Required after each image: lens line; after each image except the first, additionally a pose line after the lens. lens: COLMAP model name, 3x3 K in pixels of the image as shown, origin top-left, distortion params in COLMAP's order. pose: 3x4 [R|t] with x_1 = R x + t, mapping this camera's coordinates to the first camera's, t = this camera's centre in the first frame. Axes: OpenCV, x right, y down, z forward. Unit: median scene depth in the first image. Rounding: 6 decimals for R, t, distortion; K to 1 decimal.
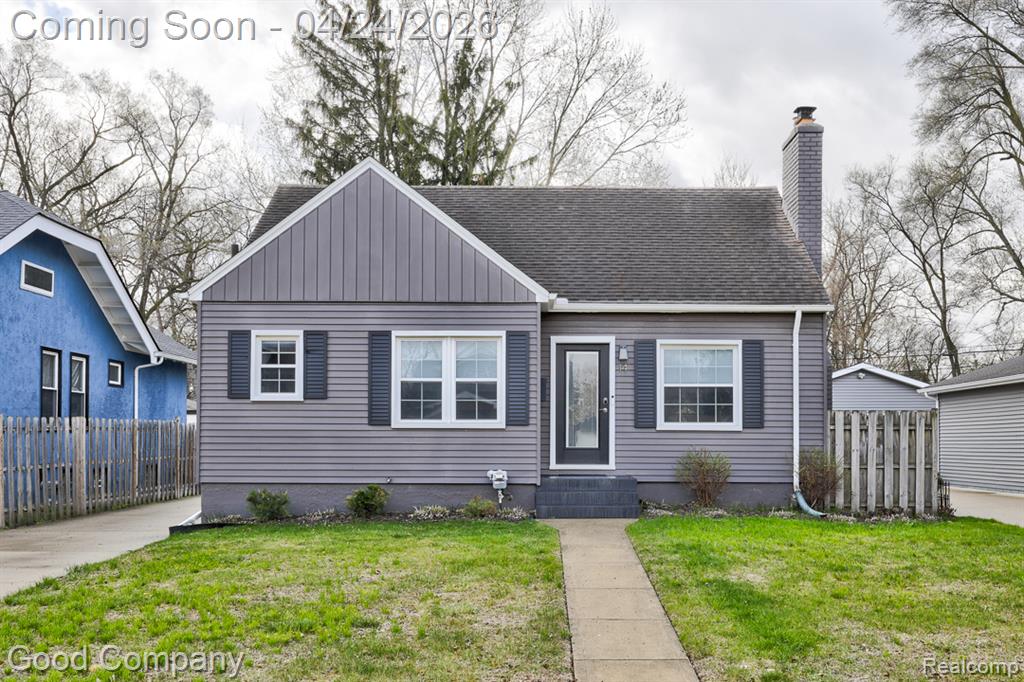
lens RADIAL K [[1012.1, 0, 512.0], [0, 1012.1, 341.0], [0, 0, 1]] dist [-0.003922, -0.004641]
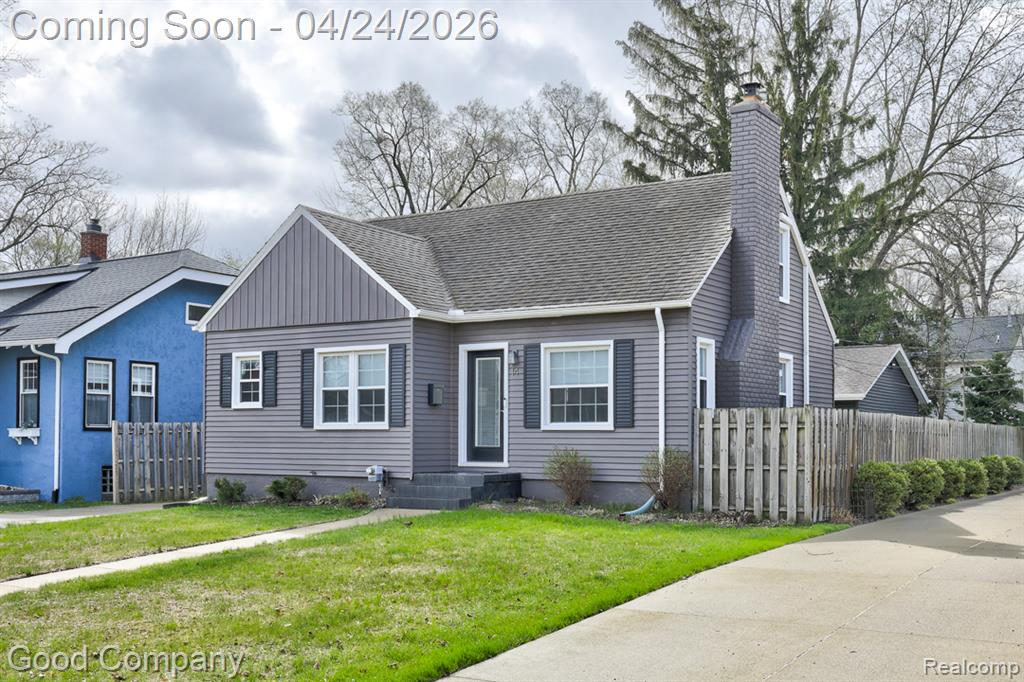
lens RADIAL K [[1106.5, 0, 512.0], [0, 1106.5, 341.0], [0, 0, 1]] dist [-0.002427, 0.001192]
pose [[0.843401, -0.047840, -0.535151, 0.776032], [0.053095, 0.998574, -0.005589, 0.000762], [0.534655, -0.023700, 0.844738, 0.017798]]
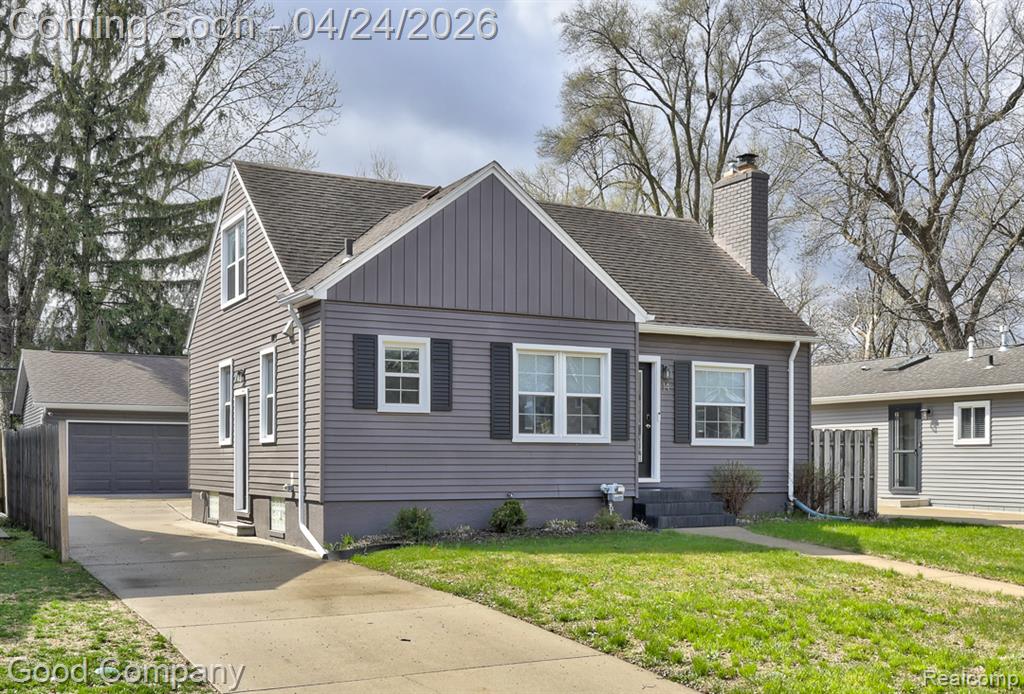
lens RADIAL K [[1149.6, 0, 512.0], [0, 1149.6, 347.0], [0, 0, 1]] dist [-0.006656, -0.013199]
pose [[0.874714, 0.045759, 0.482475, -0.653666], [-0.047739, 0.998826, -0.008181, 0.002857], [-0.482283, -0.015877, 0.875871, 0.024072]]
